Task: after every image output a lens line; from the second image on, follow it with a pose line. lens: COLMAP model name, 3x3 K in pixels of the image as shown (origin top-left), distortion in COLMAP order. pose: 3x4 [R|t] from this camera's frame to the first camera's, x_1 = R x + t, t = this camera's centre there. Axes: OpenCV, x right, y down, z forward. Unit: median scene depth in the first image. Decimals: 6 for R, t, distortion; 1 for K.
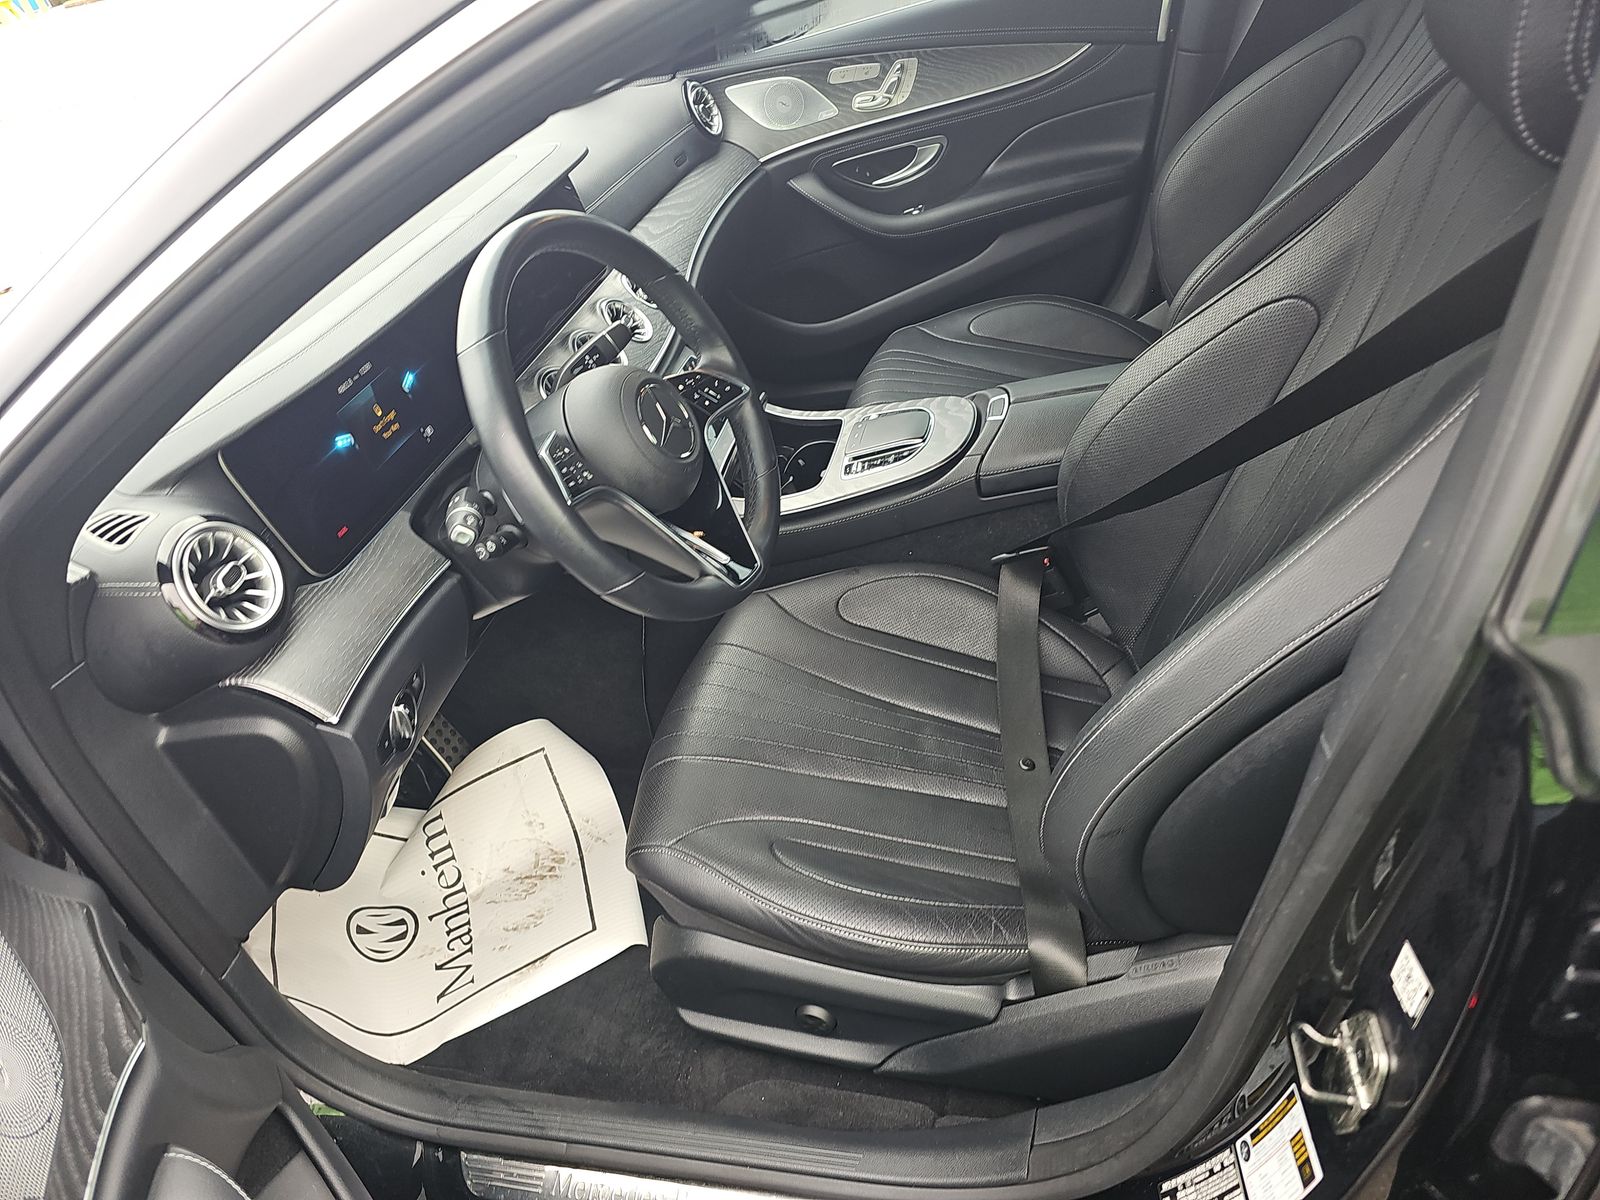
lens RADIAL K [[1122.2, 0, 813.1], [0, 1122.2, 590.8], [0, 0, 1]] dist [0.040522, -0.038532]
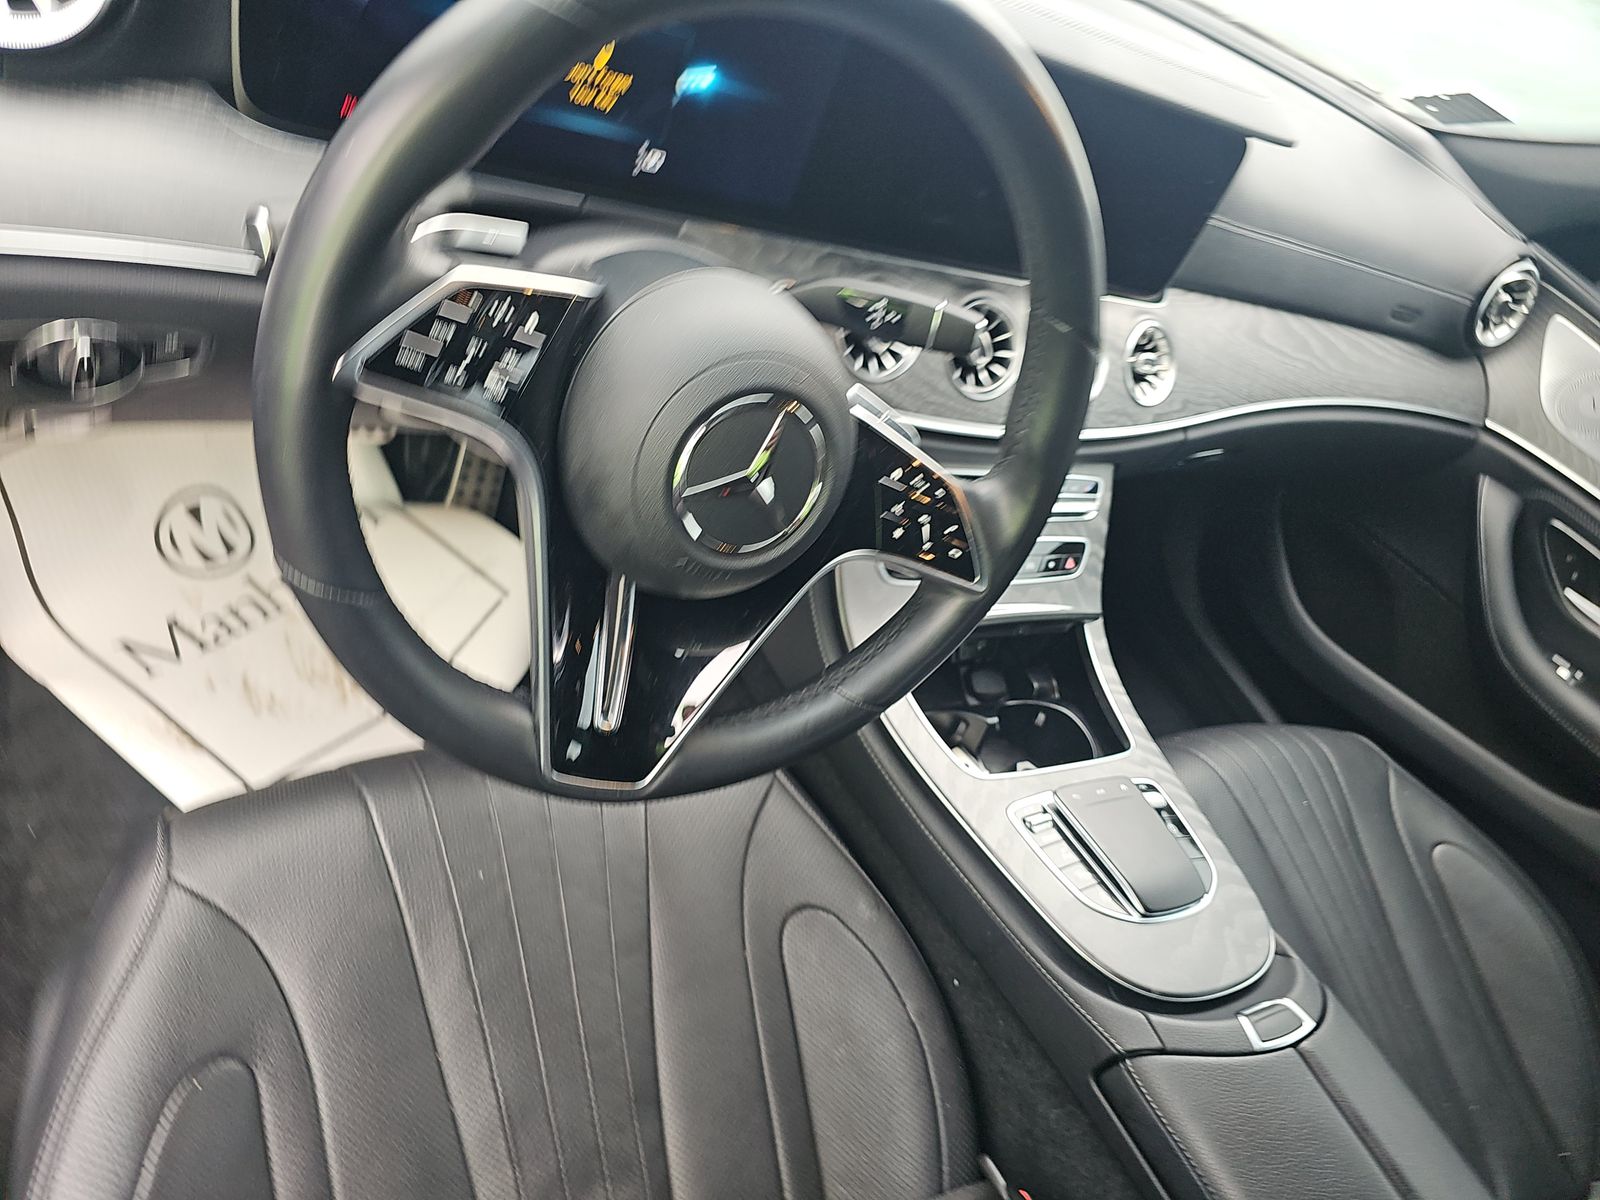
lens RADIAL K [[1147.3, 0, 793.4], [0, 1147.3, 564.7], [0, 0, 1]] dist [0.023122, -0.003447]
pose [[0.455302, 0.849236, -0.267393, 0.023425], [-0.846347, 0.506061, 0.166130, -0.145282], [0.276400, 0.150668, 0.949159, 0.349537]]
